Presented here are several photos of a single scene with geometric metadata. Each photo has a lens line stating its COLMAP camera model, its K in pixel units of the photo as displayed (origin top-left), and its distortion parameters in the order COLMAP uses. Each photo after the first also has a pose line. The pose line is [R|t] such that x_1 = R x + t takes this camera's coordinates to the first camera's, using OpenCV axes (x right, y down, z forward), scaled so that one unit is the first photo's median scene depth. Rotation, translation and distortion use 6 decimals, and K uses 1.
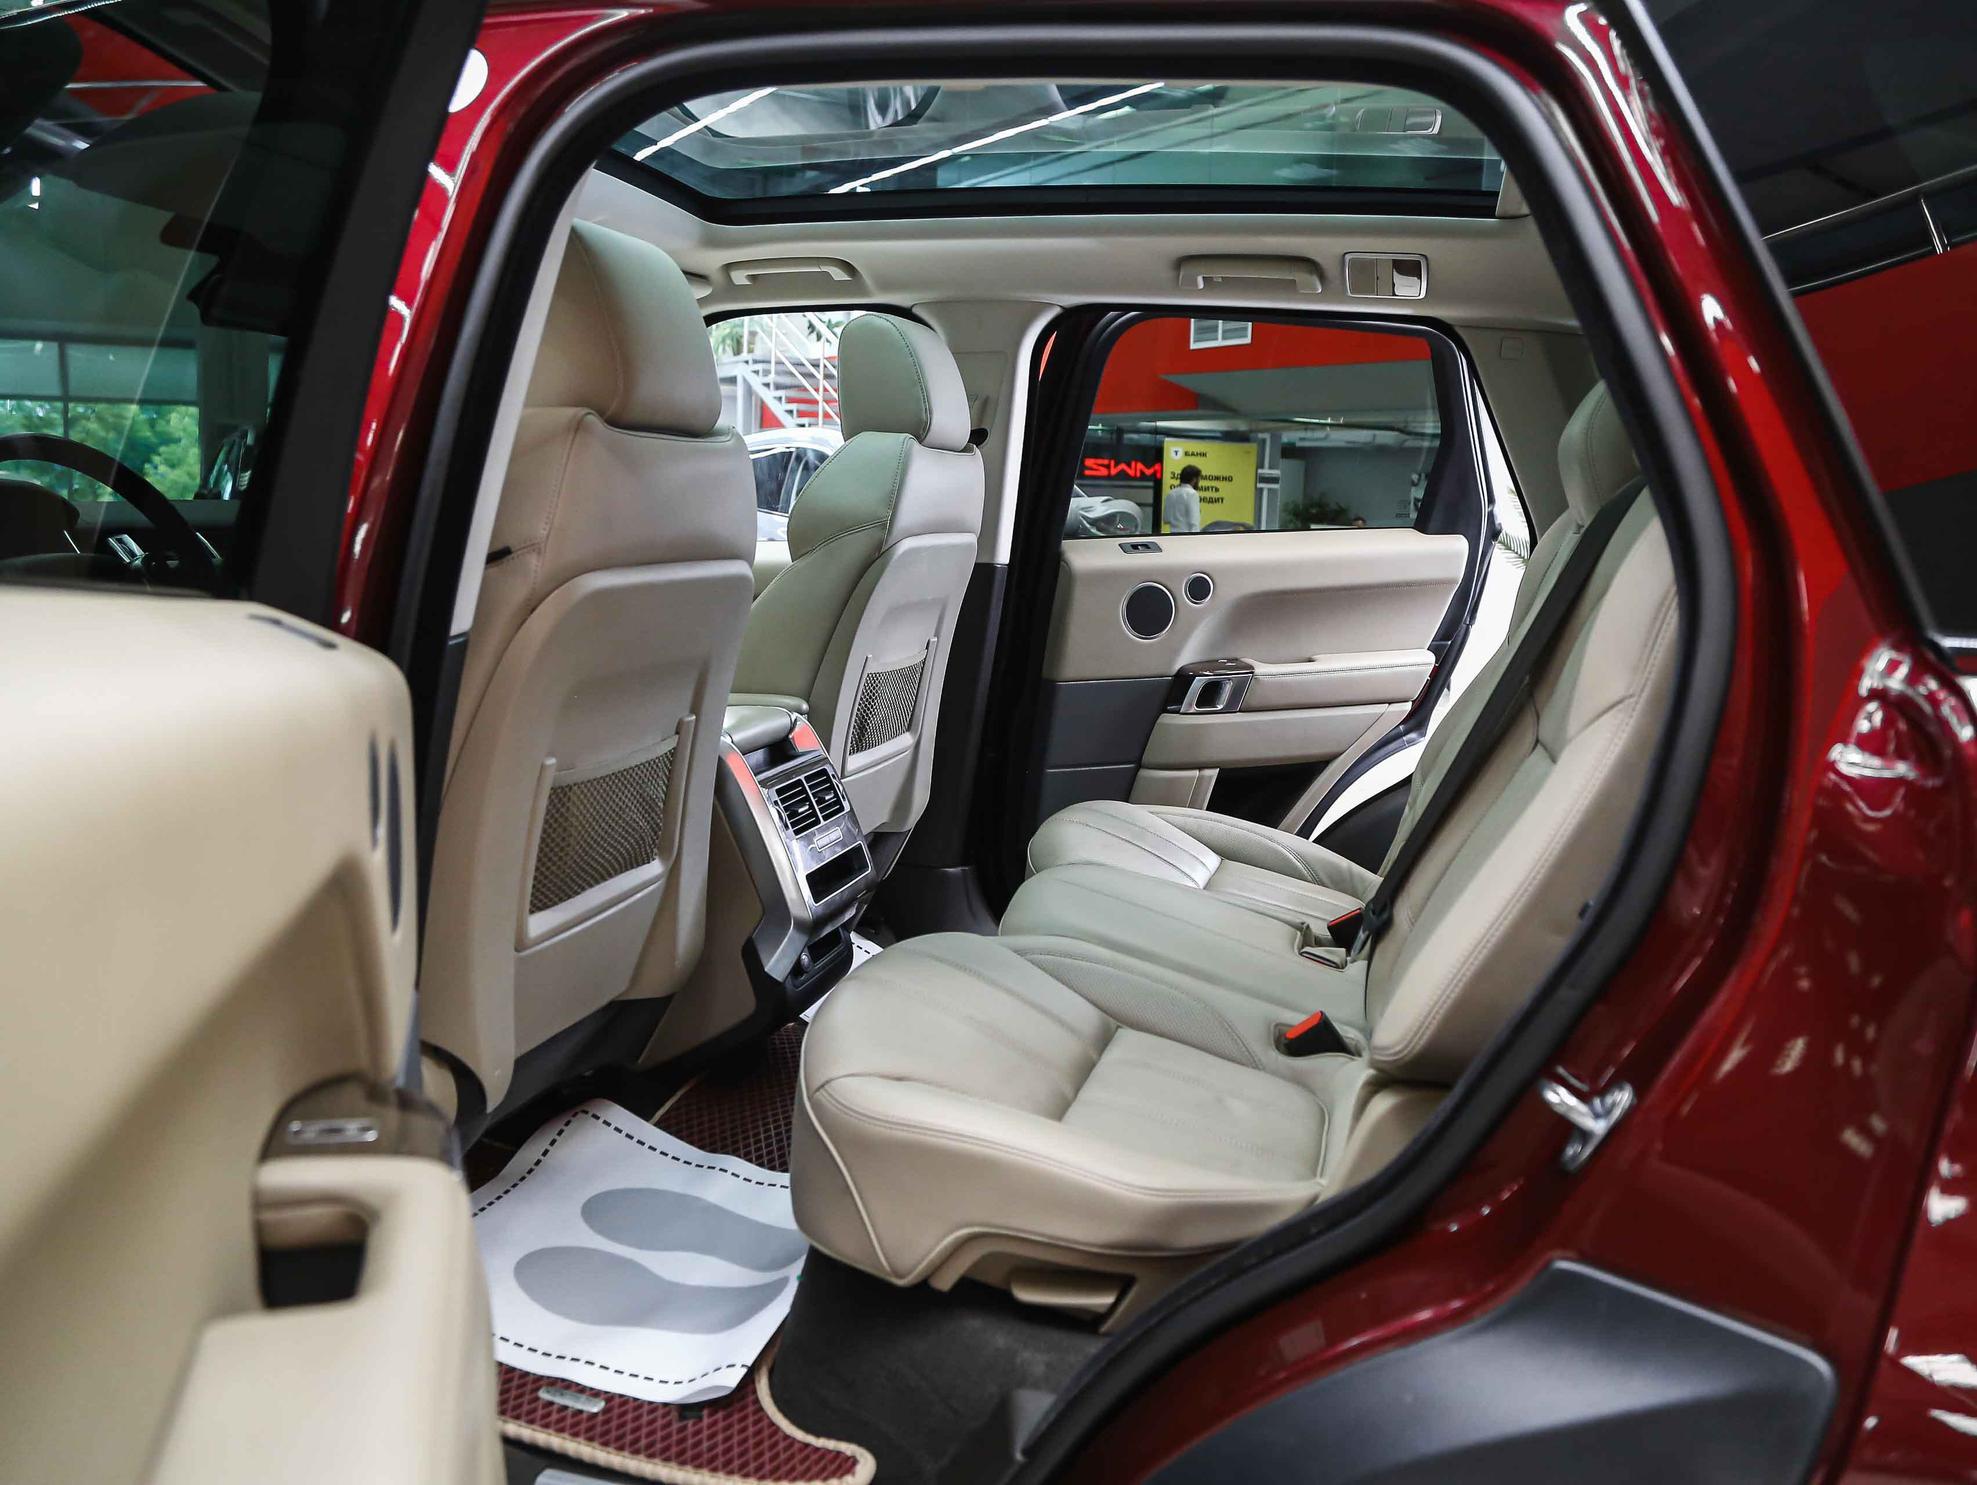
lens RADIAL K [[1507.7, 0, 986.1], [0, 1507.7, 742.4], [0, 0, 1]] dist [-0.122316, 0.057763]
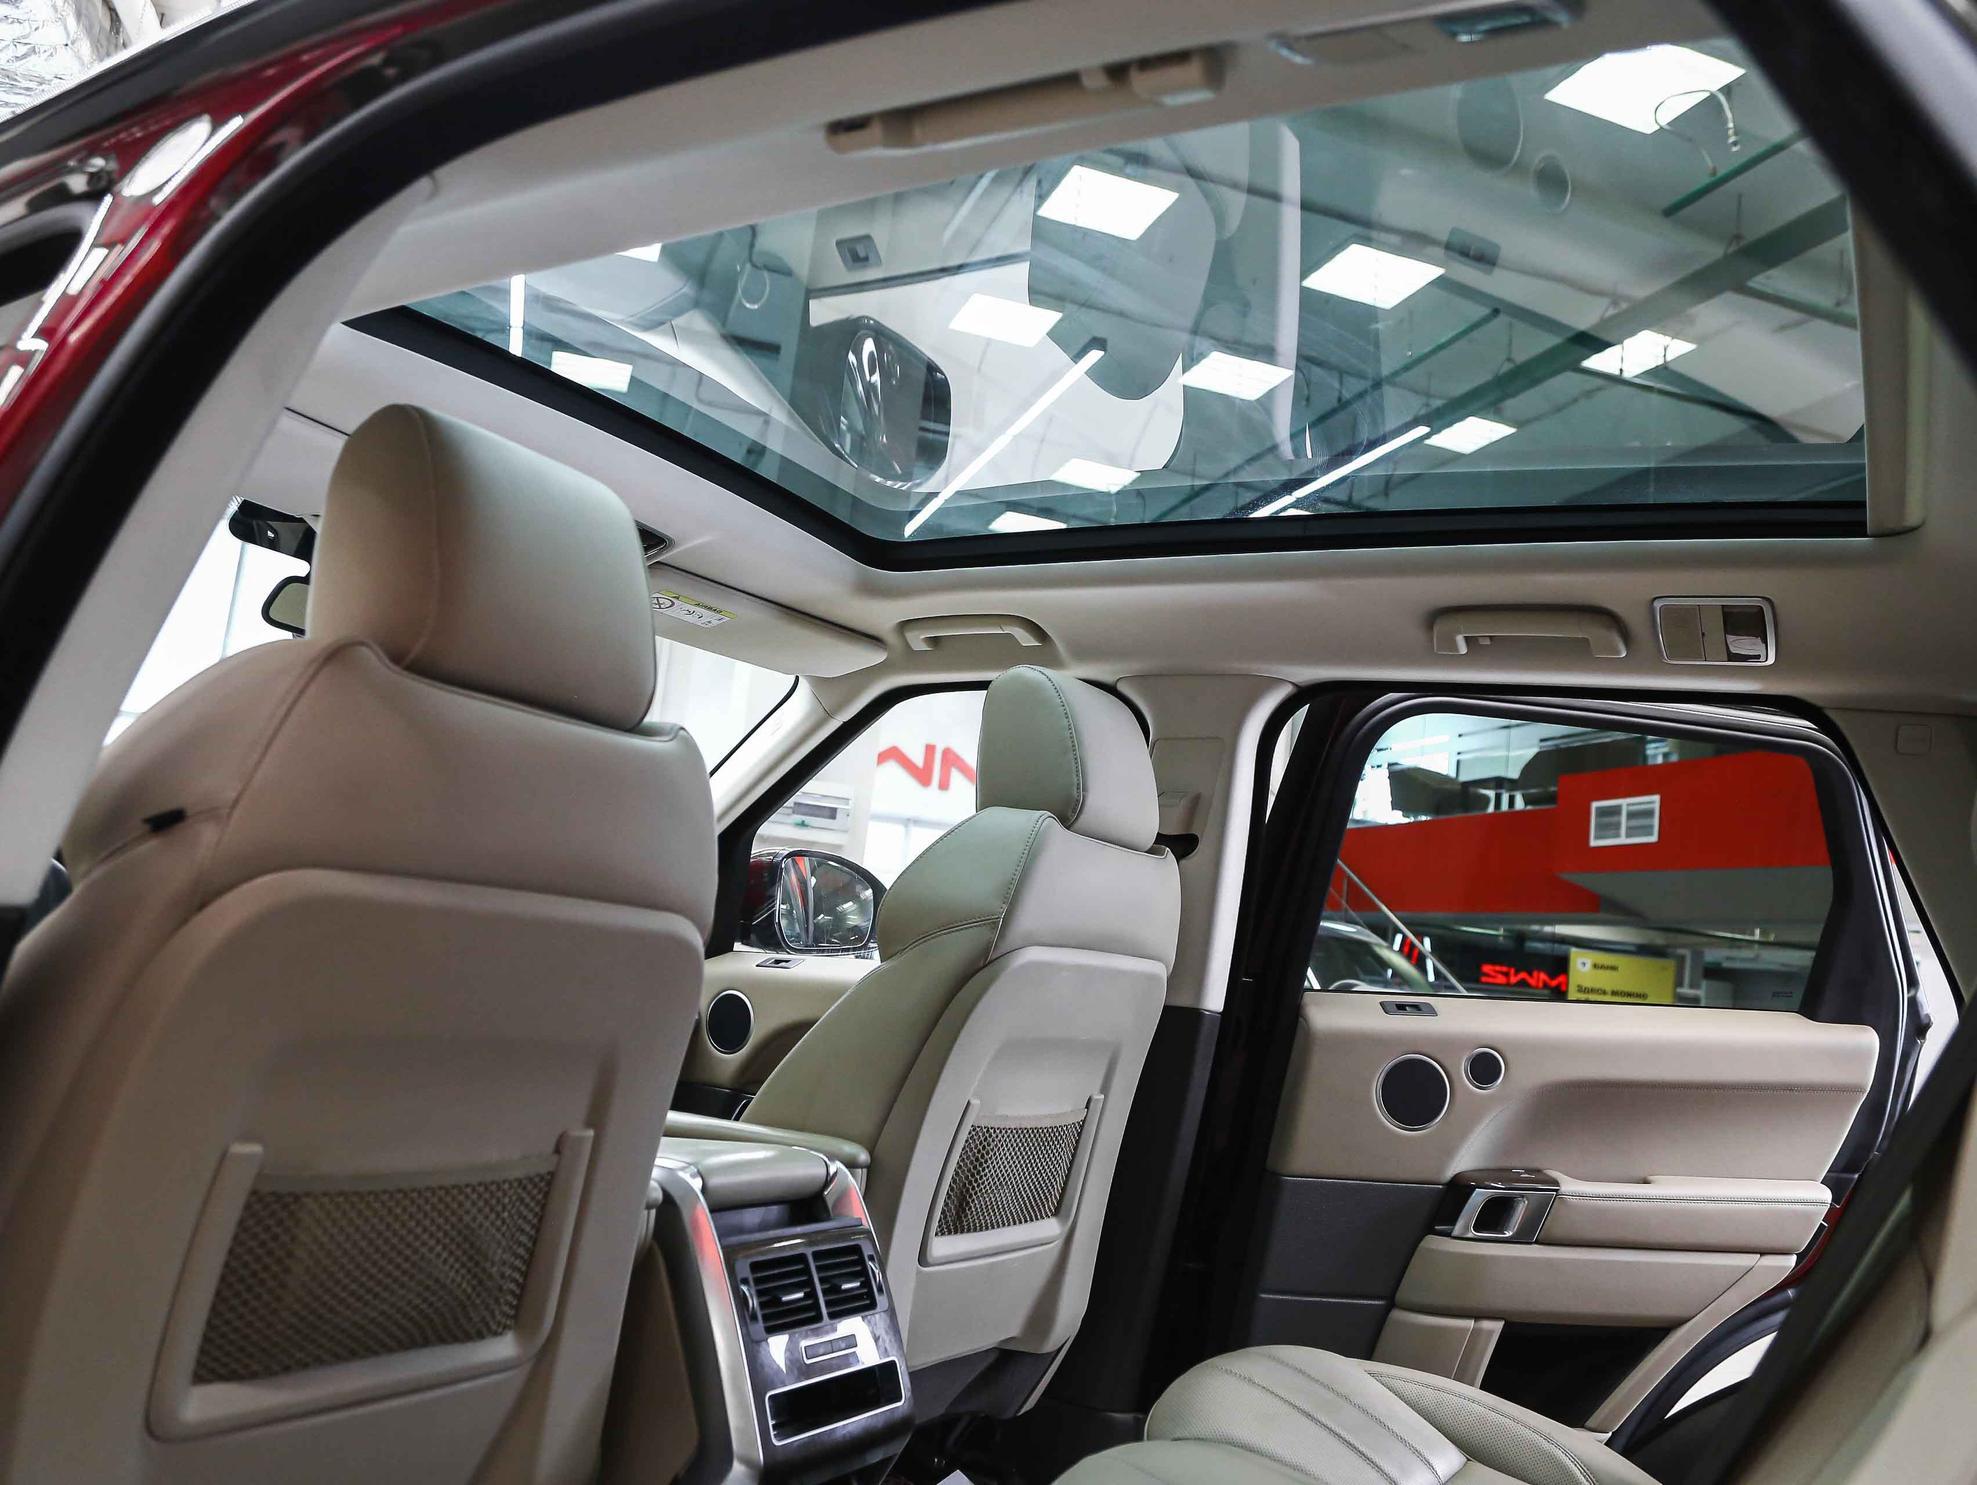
lens RADIAL K [[1507.7, 0, 982.7], [0, 1507.7, 745.2], [0, 0, 1]] dist [-0.122316, 0.057763]
pose [[0.961125, 0.041135, -0.273033, 0.099262], [-0.125824, 0.945452, -0.300480, -0.001641], [0.245779, 0.323153, 0.913873, 0.219619]]
